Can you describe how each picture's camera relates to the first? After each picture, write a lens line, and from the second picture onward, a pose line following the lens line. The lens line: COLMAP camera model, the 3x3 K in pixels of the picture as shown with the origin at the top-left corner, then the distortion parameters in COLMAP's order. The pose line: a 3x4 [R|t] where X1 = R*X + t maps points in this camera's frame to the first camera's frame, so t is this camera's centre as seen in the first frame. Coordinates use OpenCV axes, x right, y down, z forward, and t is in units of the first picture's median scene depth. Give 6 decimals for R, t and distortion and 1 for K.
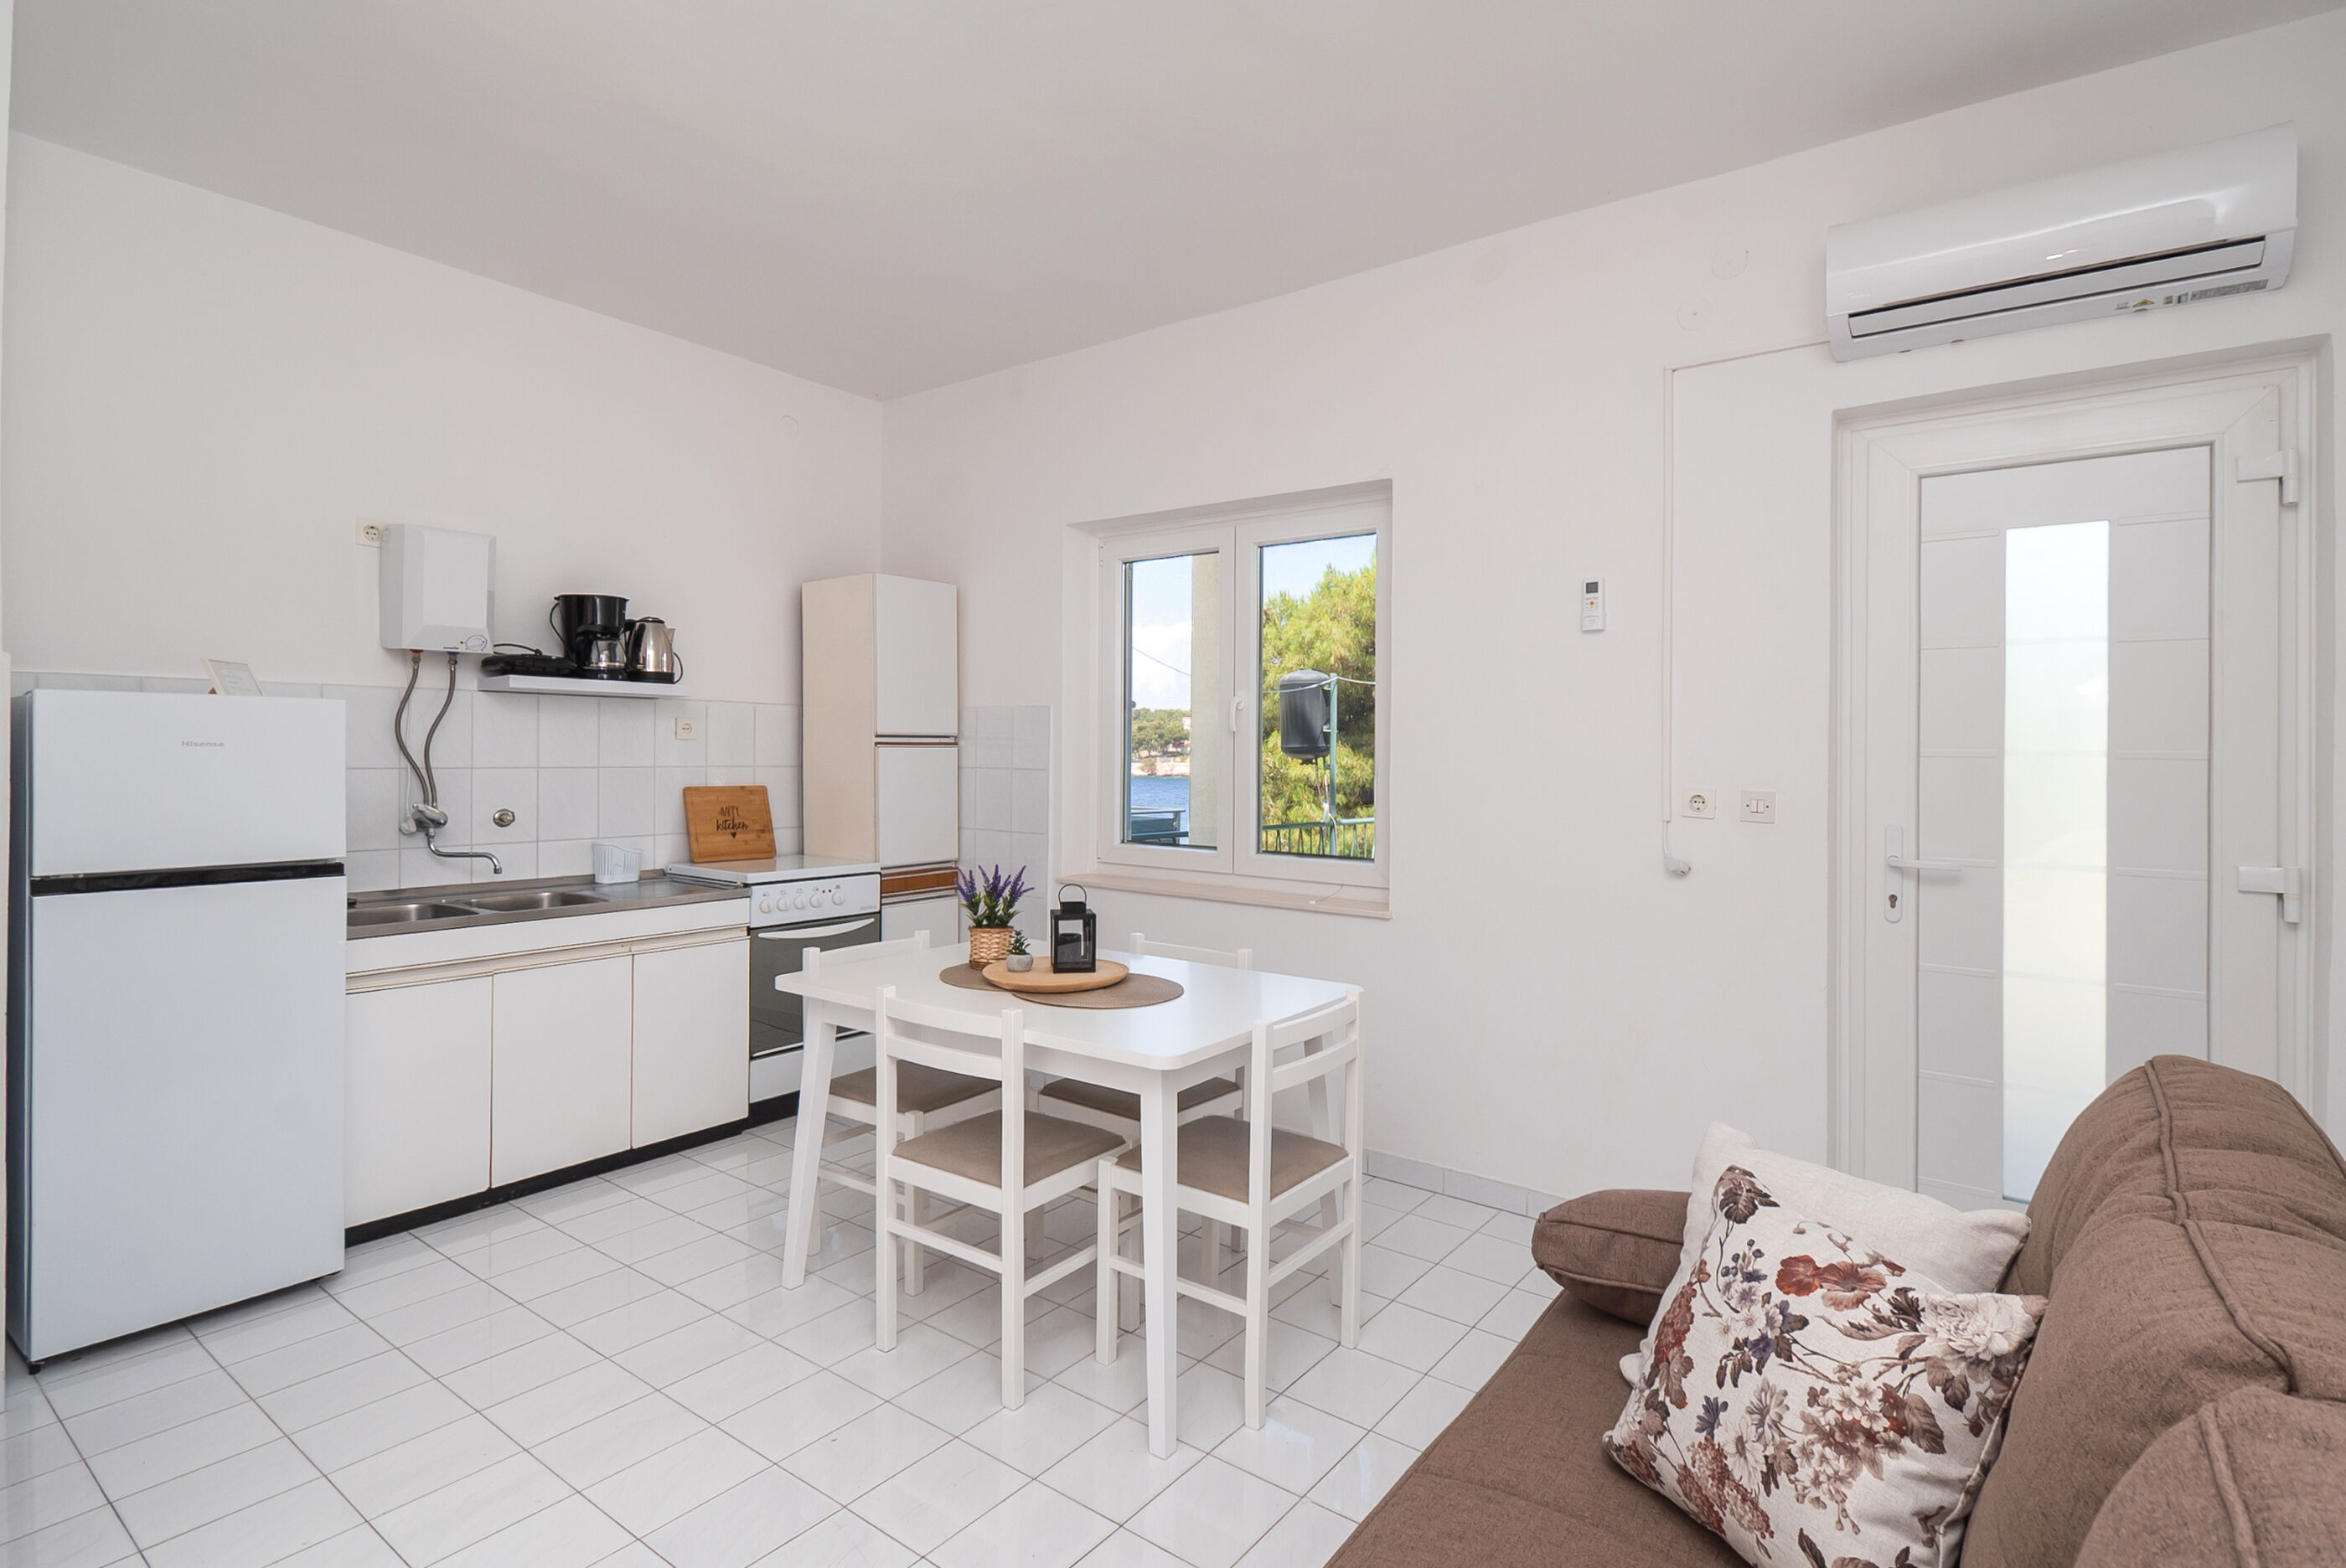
lens RADIAL K [[1142.0, 0, 1205.0], [0, 1142.0, 762.0], [0, 0, 1]] dist [0.005142, 0.000259]
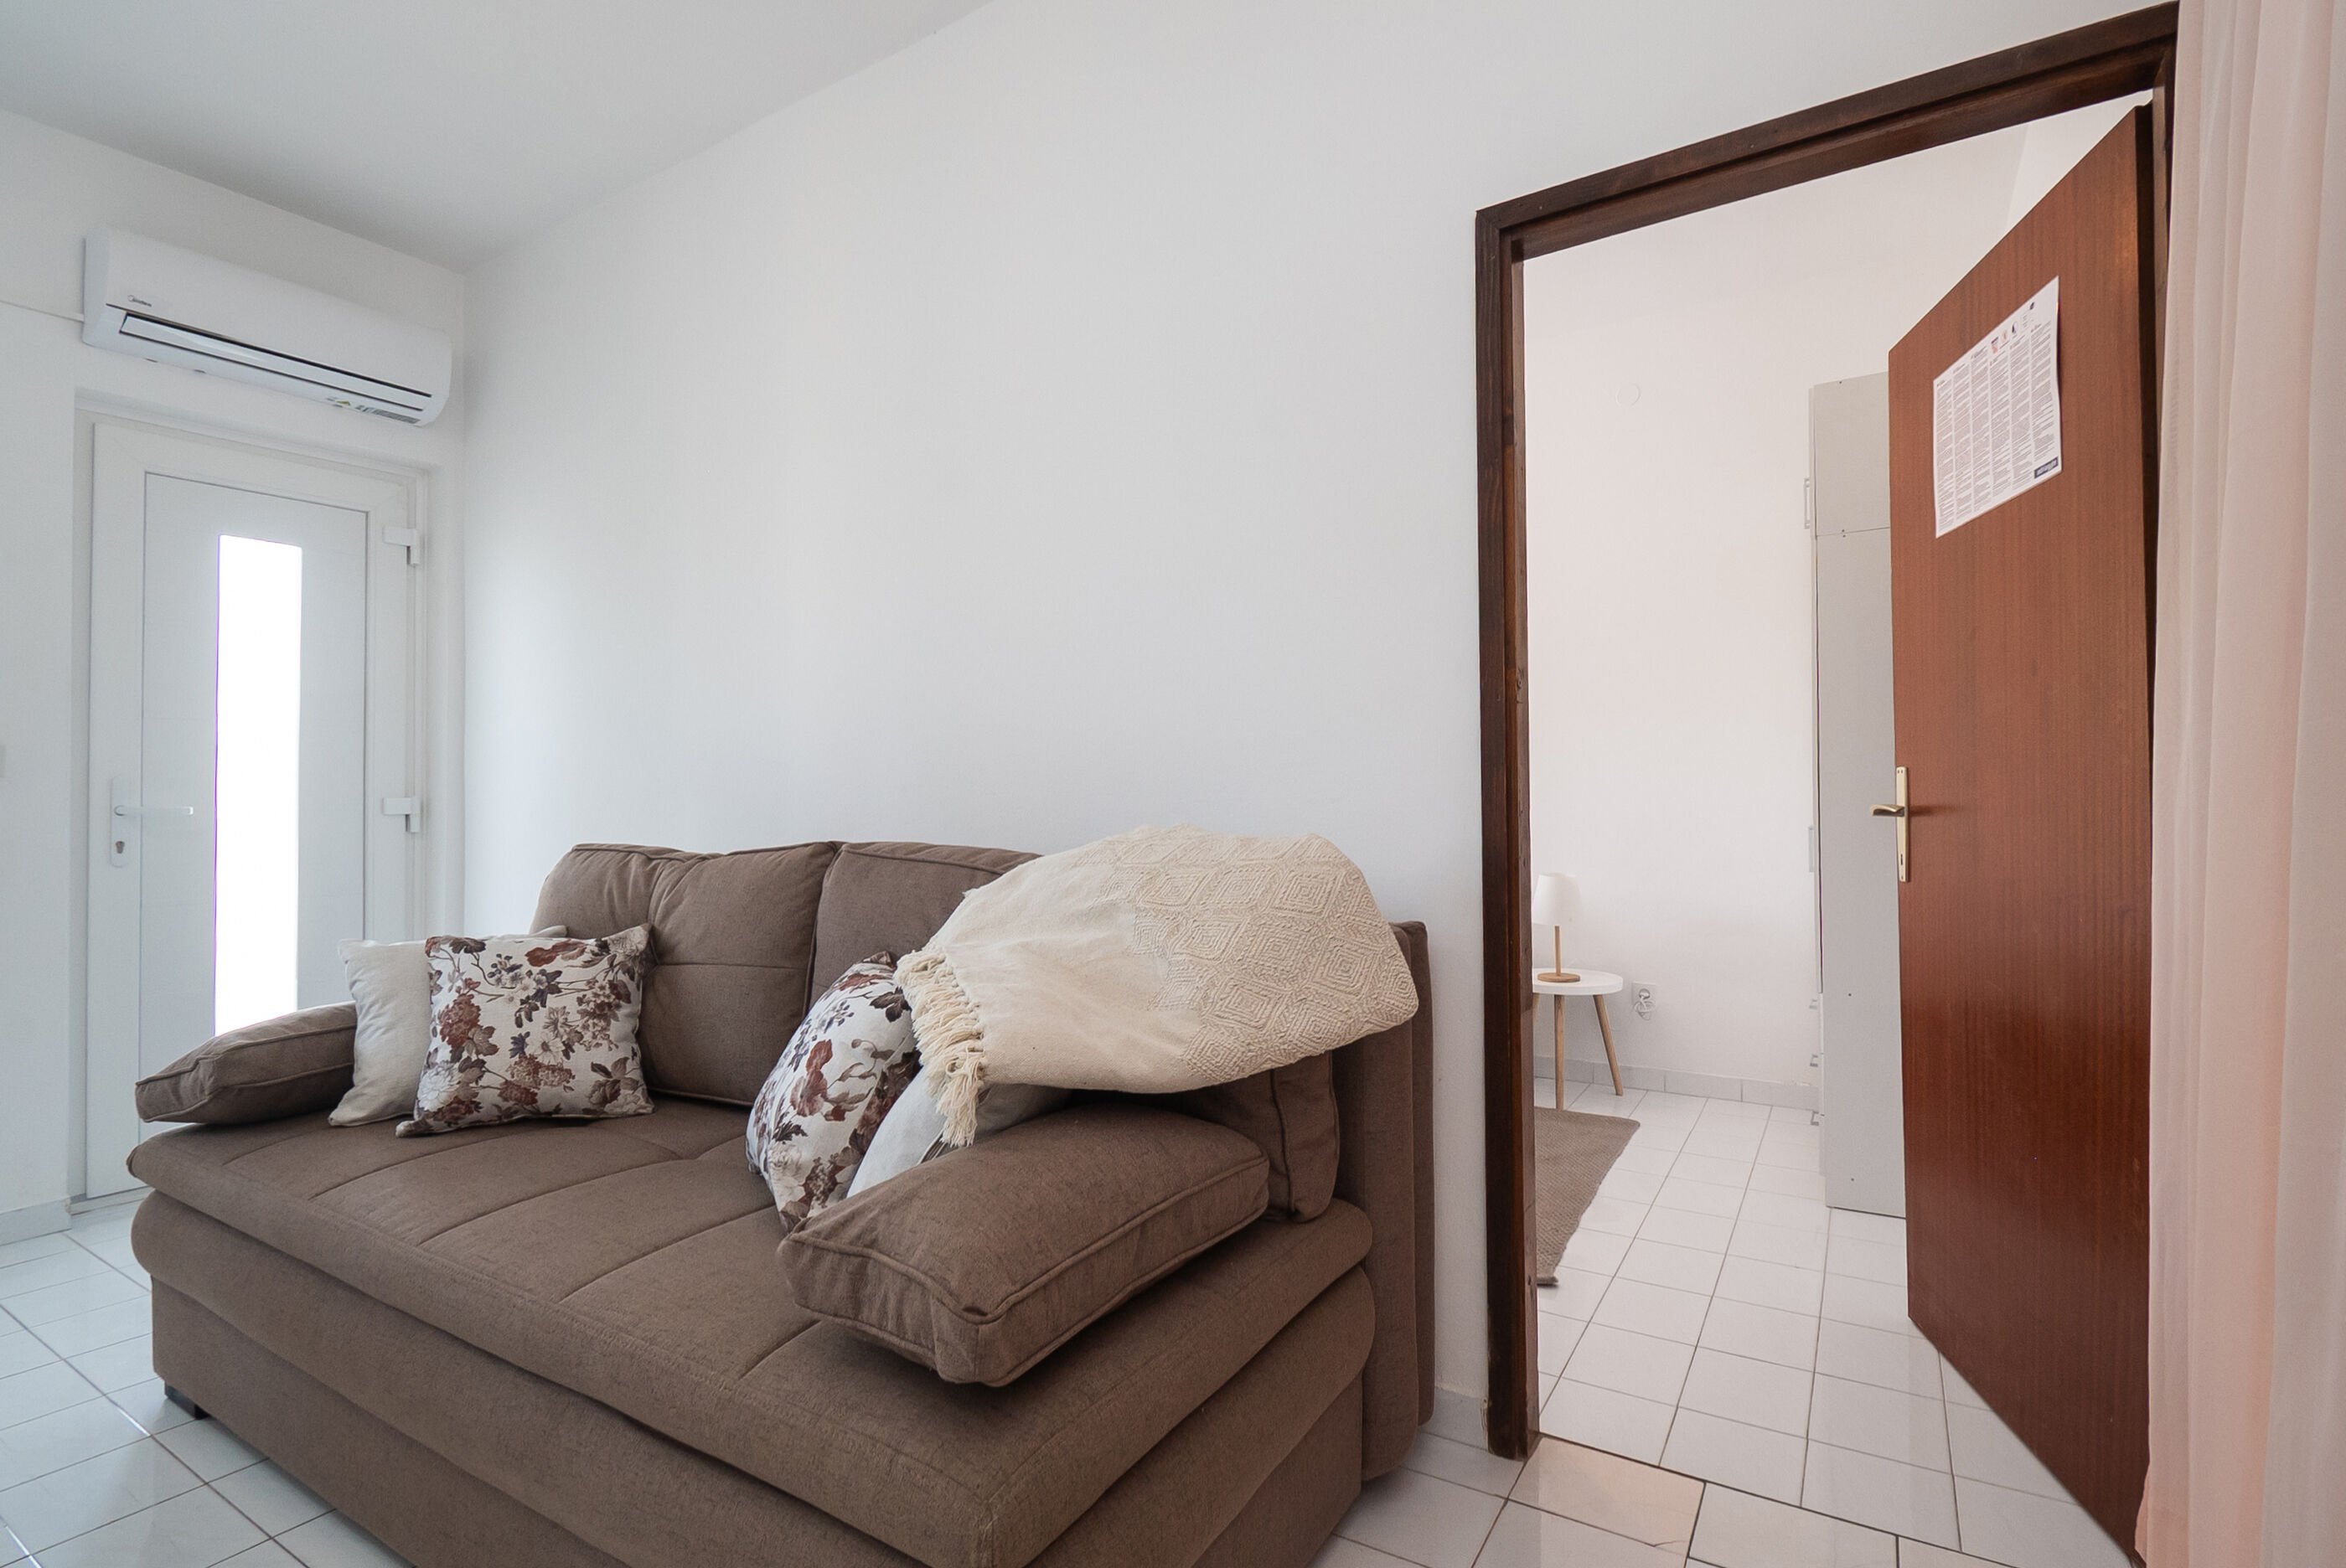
lens RADIAL K [[1072.6, 0, 1180.8], [0, 1072.6, 783.8], [0, 0, 1]] dist [0.003091, -0.007744]
pose [[-0.090299, 0.007687, 0.995885, -0.476762], [0.015300, 0.999863, -0.006331, 0.078221], [-0.995797, 0.014665, -0.090405, 0.057679]]
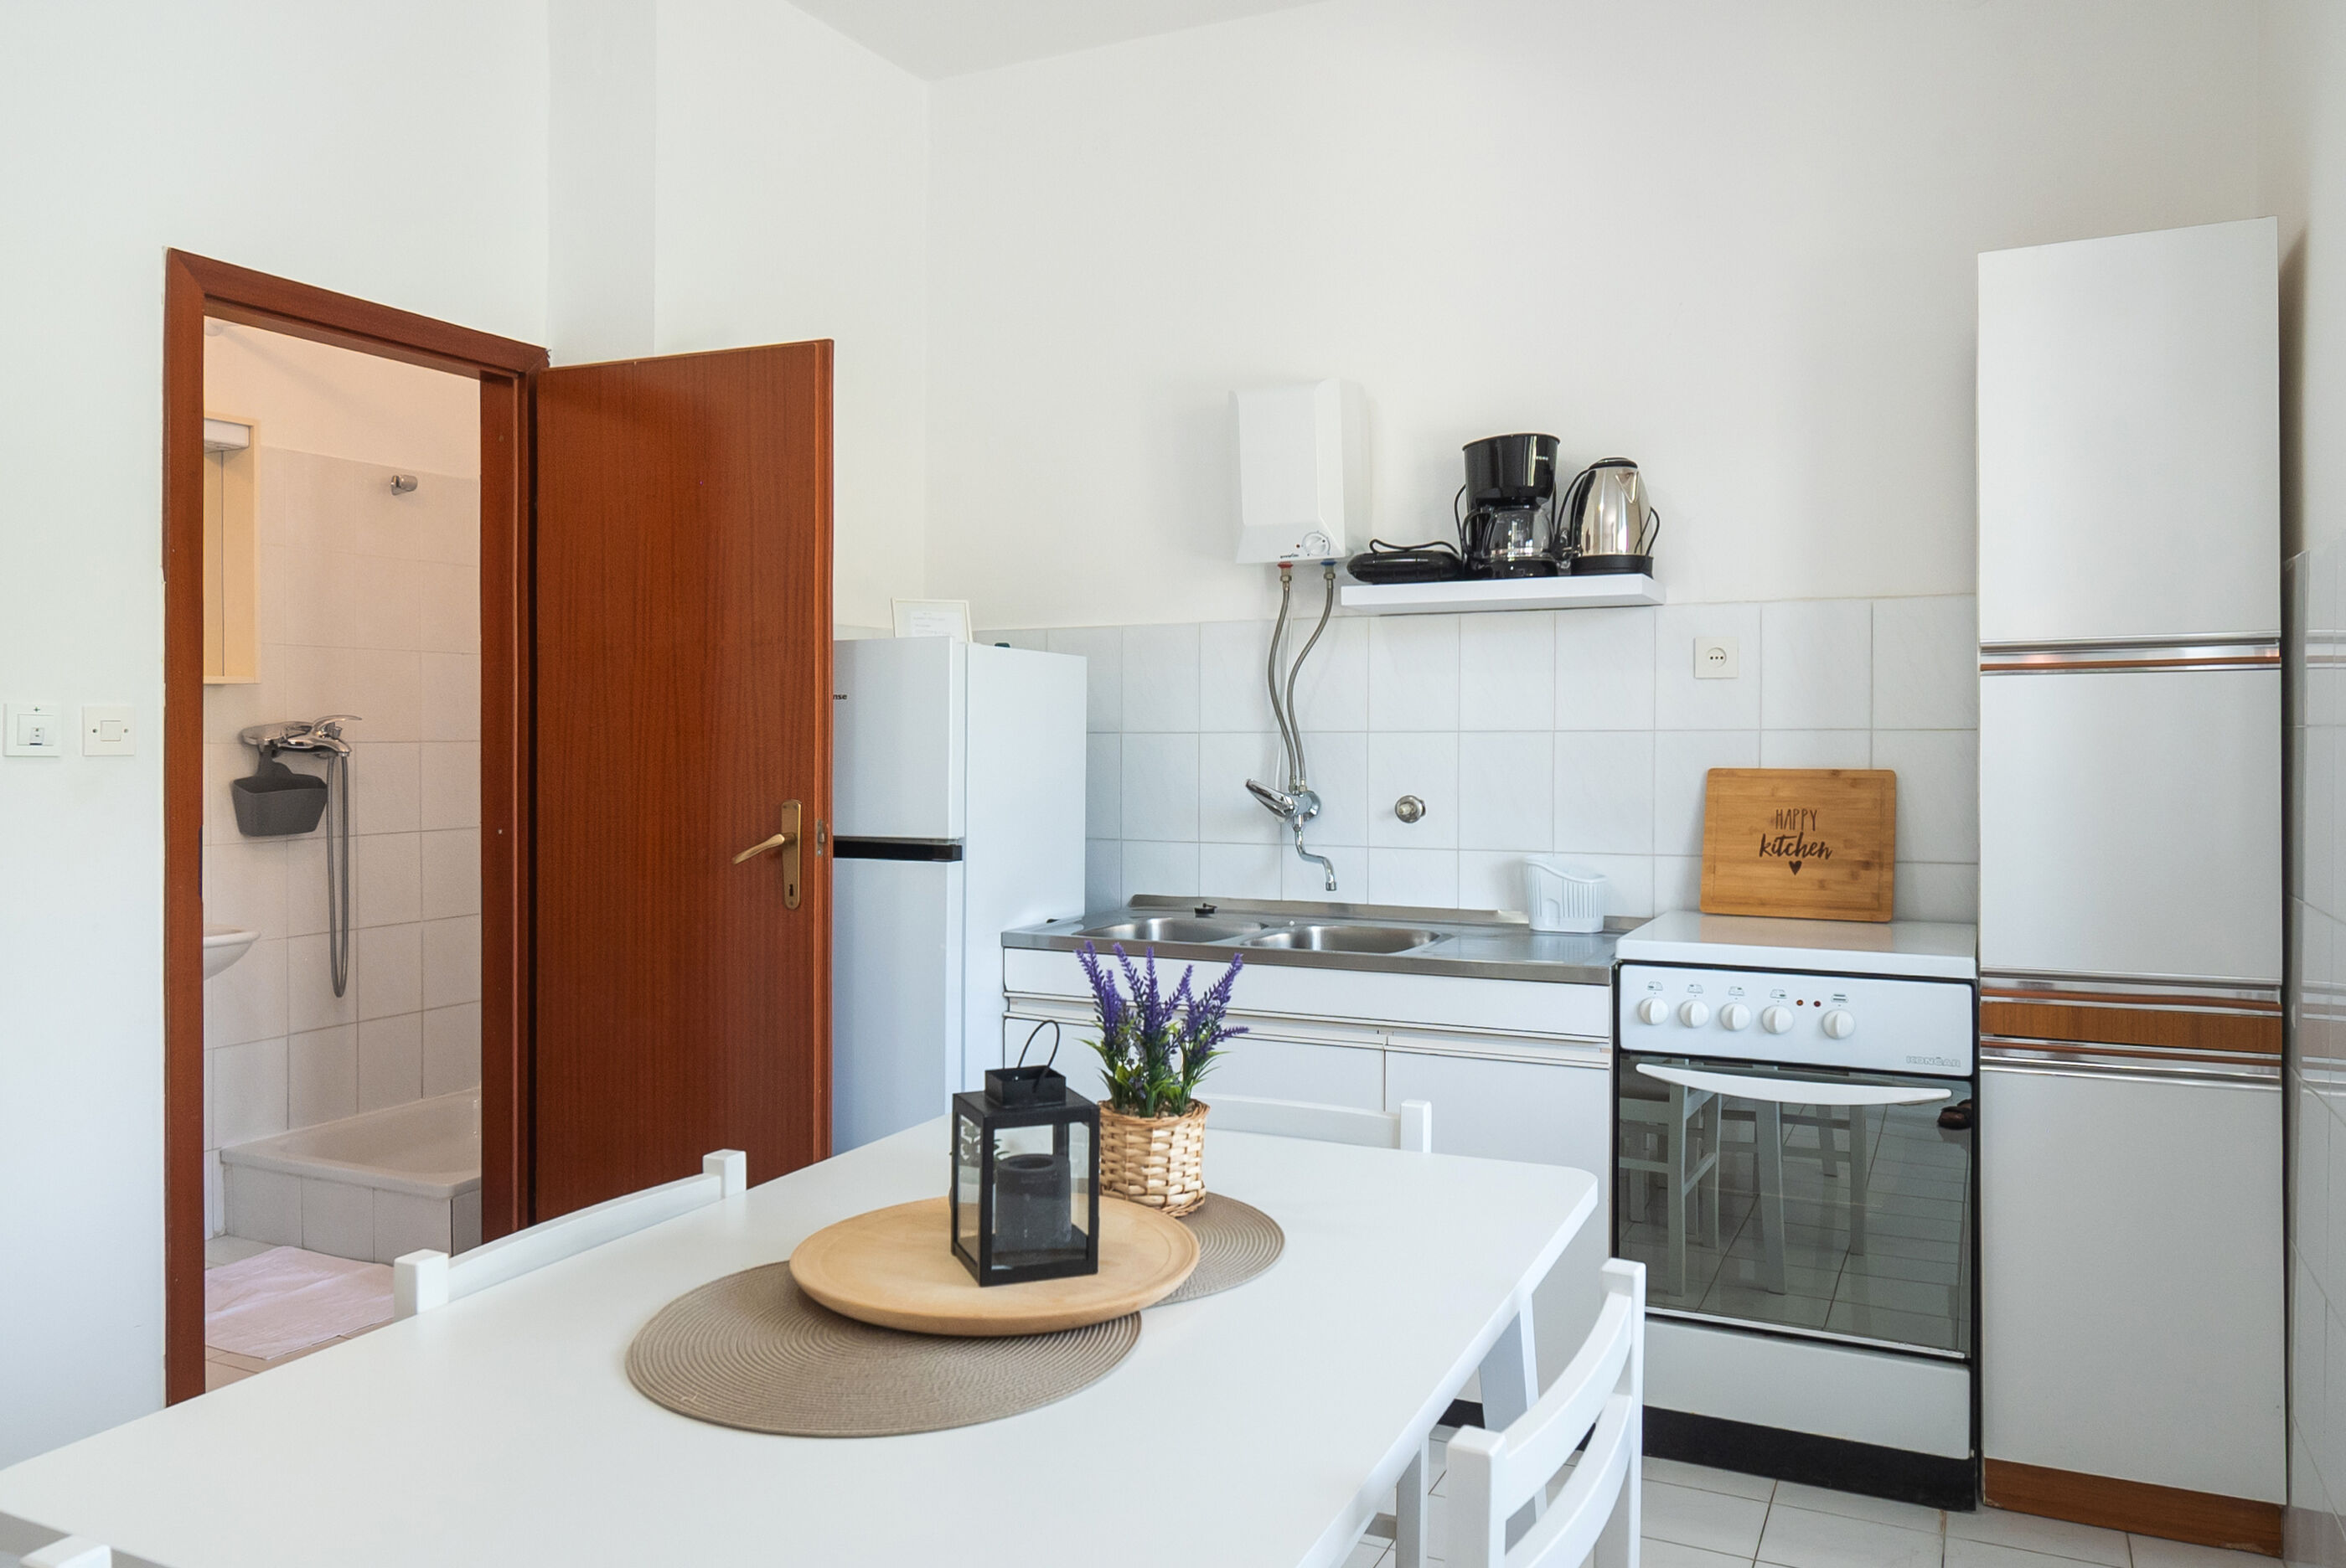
lens RADIAL K [[1686.7, 0, 1120.1], [0, 1686.7, 748.9], [0, 0, 1]] dist [-0.010985, 0.010915]
pose [[0.144756, -0.002973, -0.989463, 0.385698], [-0.003112, 0.999989, -0.003460, 0.022961], [0.989463, 0.003580, 0.144745, 0.869880]]
